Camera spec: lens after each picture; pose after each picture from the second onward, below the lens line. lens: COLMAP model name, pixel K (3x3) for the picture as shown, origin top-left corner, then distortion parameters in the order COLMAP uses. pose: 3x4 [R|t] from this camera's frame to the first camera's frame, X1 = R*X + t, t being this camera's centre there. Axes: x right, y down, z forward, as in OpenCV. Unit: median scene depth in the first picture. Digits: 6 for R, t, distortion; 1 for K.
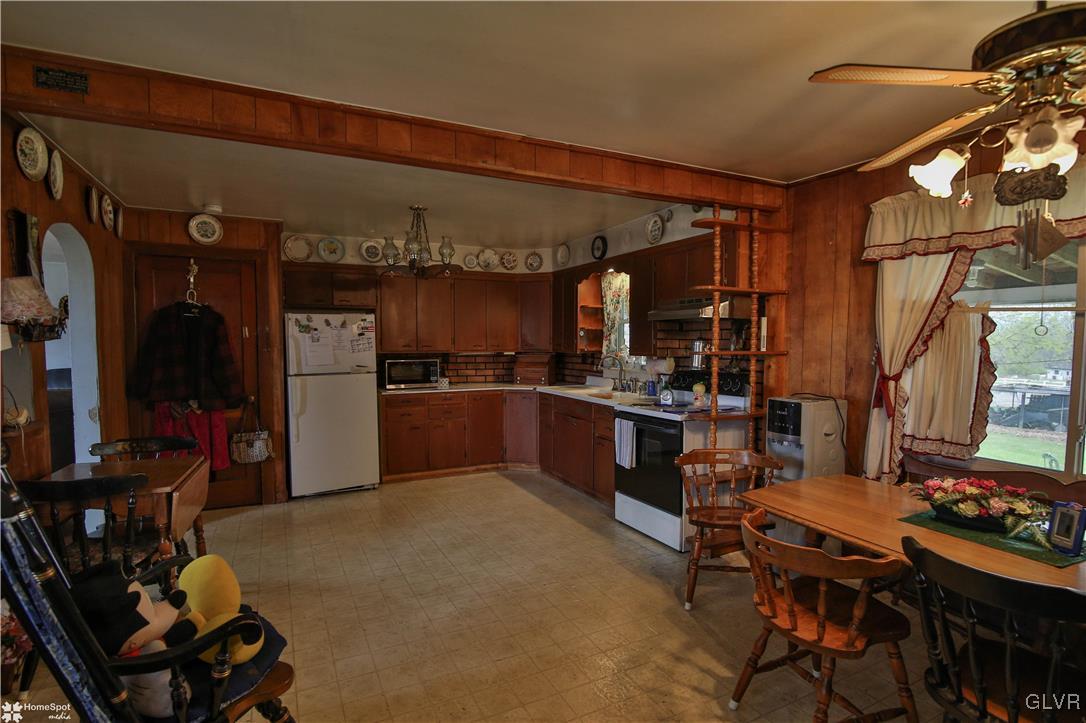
lens RADIAL K [[580.2, 0, 543.0], [0, 580.2, 361.5], [0, 0, 1]] dist [-0.022672, 0.000146]
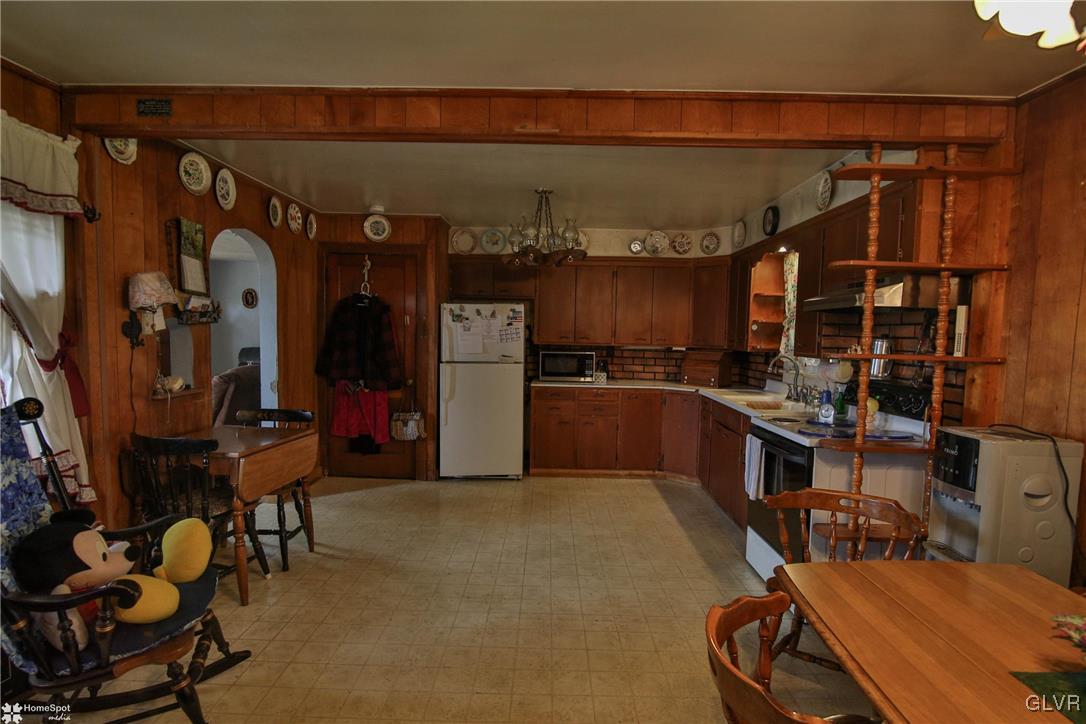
lens RADIAL K [[580.2, 0, 543.0], [0, 580.2, 362.0], [0, 0, 1]] dist [-0.022672, 0.000146]
pose [[0.876150, 0.044501, -0.479981, 0.241586], [-0.039152, 0.999009, 0.021155, -0.005866], [0.480447, 0.000257, 0.877024, 0.163438]]
